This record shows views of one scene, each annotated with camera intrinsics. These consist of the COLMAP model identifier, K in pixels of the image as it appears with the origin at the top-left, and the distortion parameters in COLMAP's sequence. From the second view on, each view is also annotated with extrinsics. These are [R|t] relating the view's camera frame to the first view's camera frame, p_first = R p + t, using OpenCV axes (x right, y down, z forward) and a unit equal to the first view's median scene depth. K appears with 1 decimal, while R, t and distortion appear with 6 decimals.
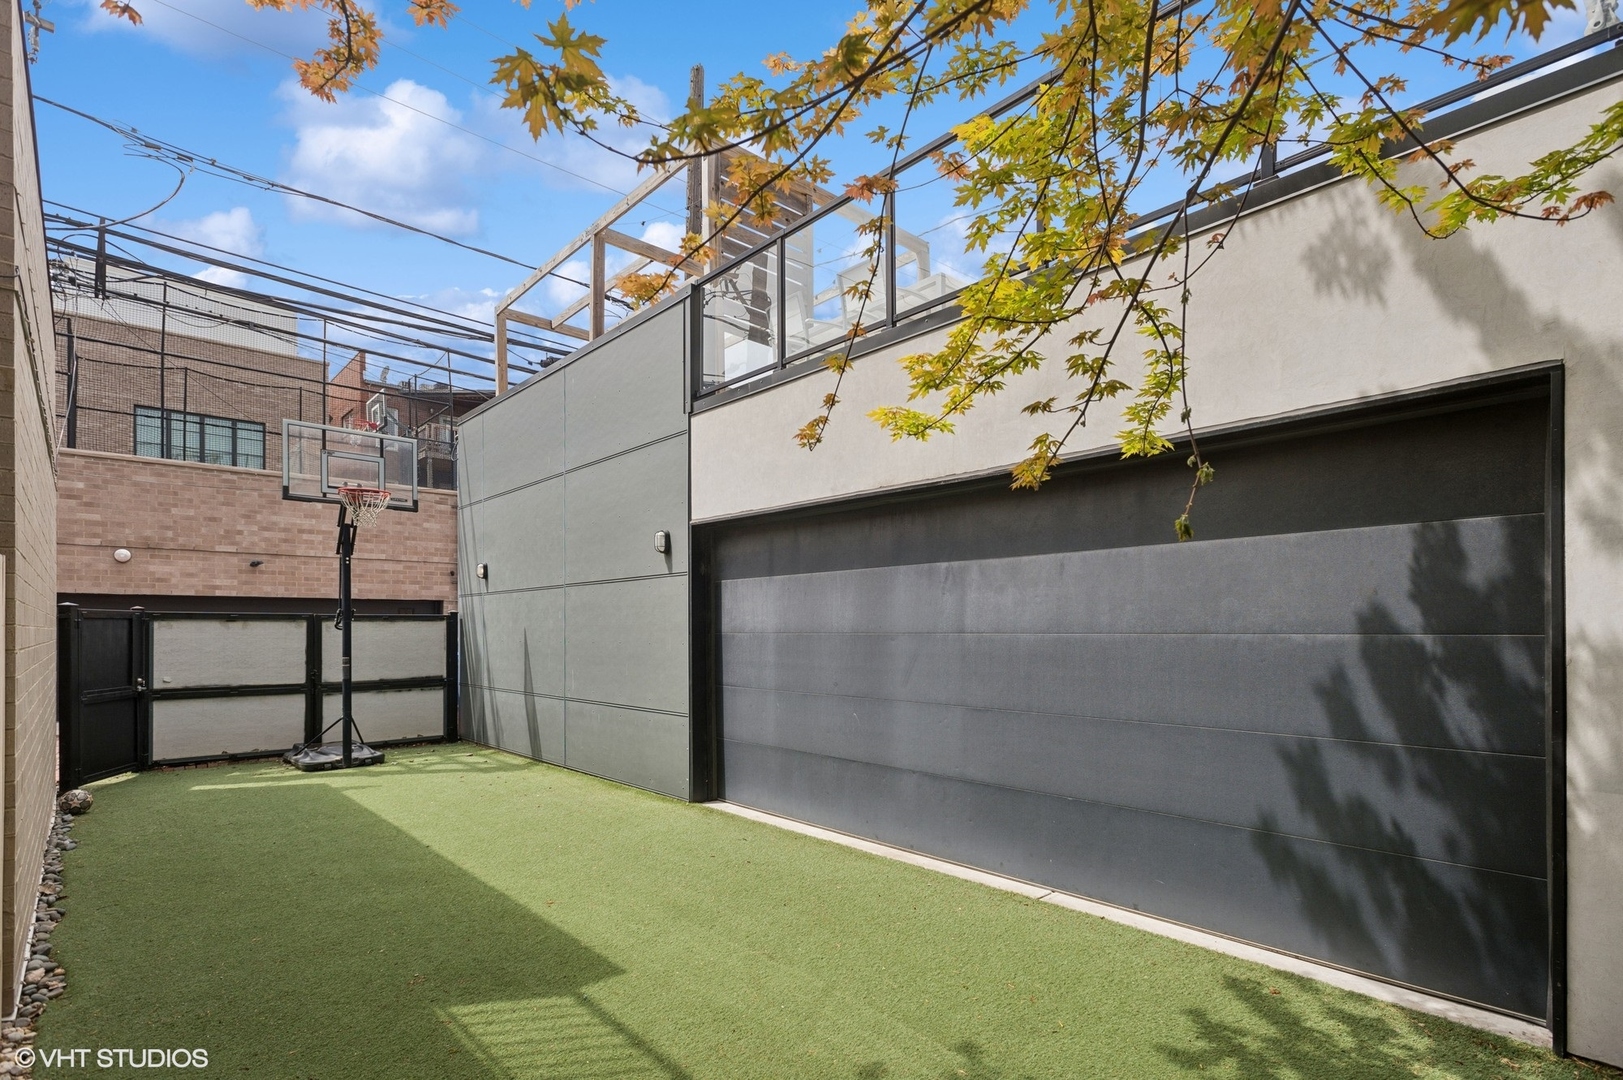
lens RADIAL K [[777.7, 0, 803.3], [0, 777.7, 628.3], [0, 0, 1]] dist [0.025188, -0.006552]
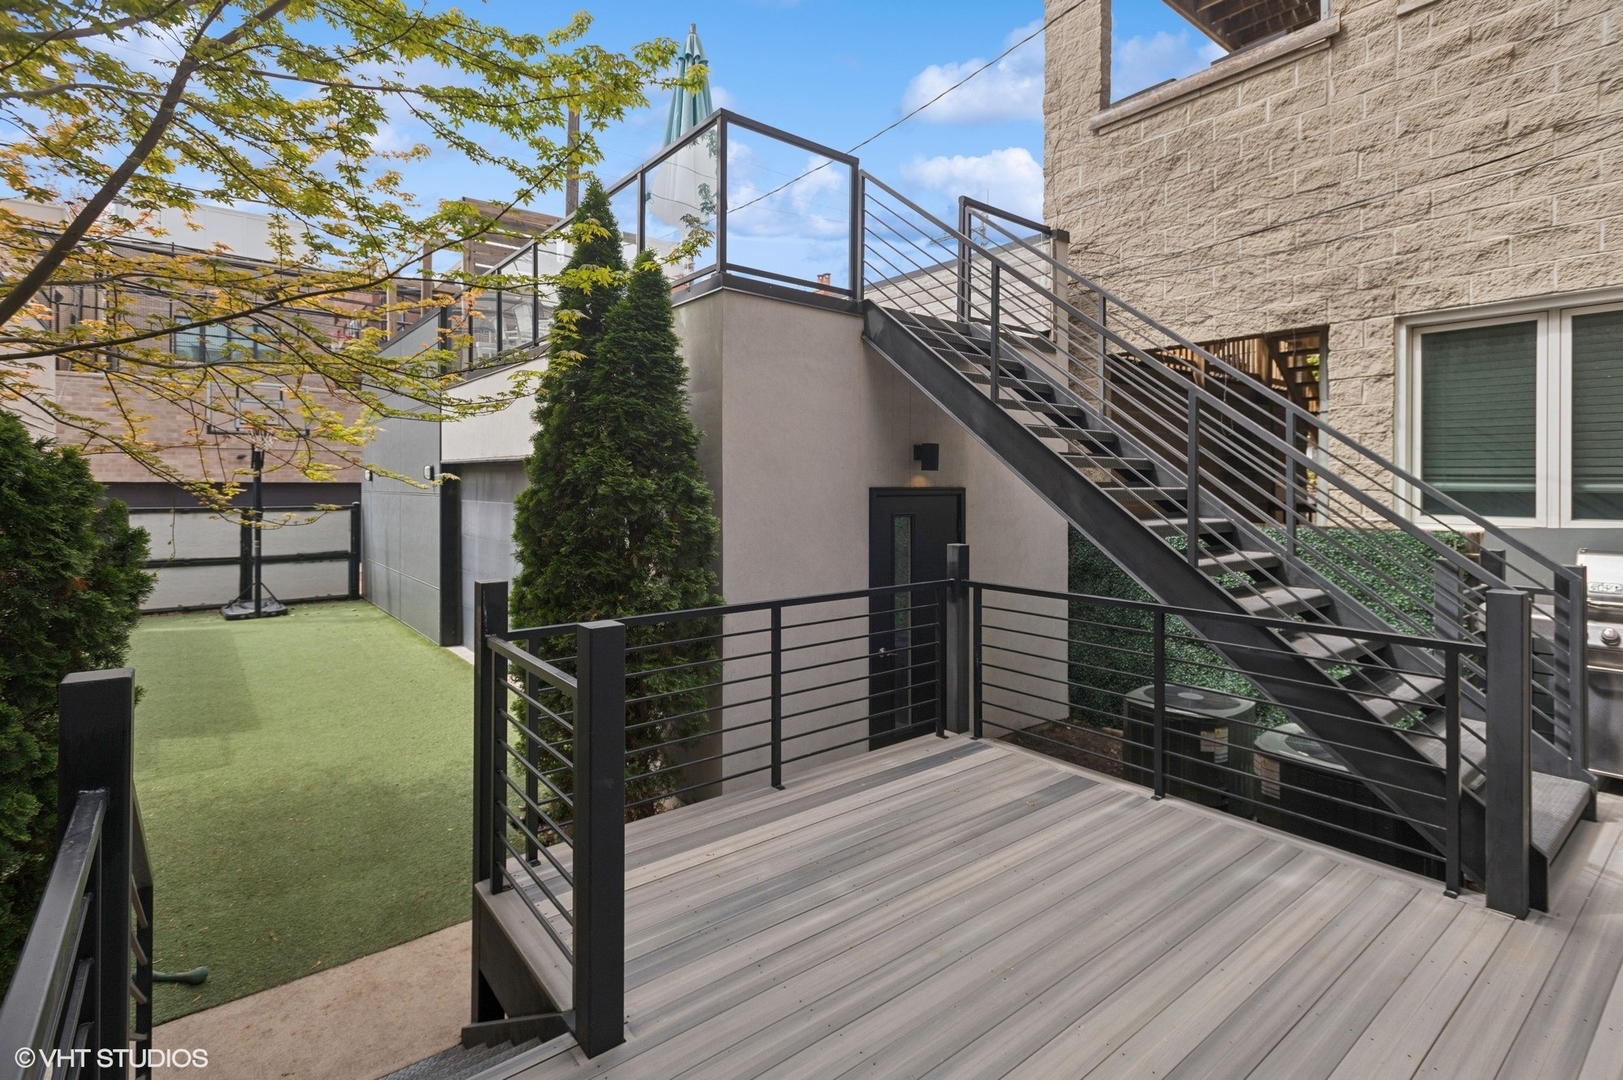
lens RADIAL K [[777.7, 0, 819.2], [0, 777.7, 488.5], [0, 0, 1]] dist [0.025188, -0.006552]
pose [[0.997851, 0.009851, -0.064782, 0.484135], [-0.009264, 0.999913, 0.009346, -0.073895], [0.064868, -0.008726, 0.997856, -0.329798]]
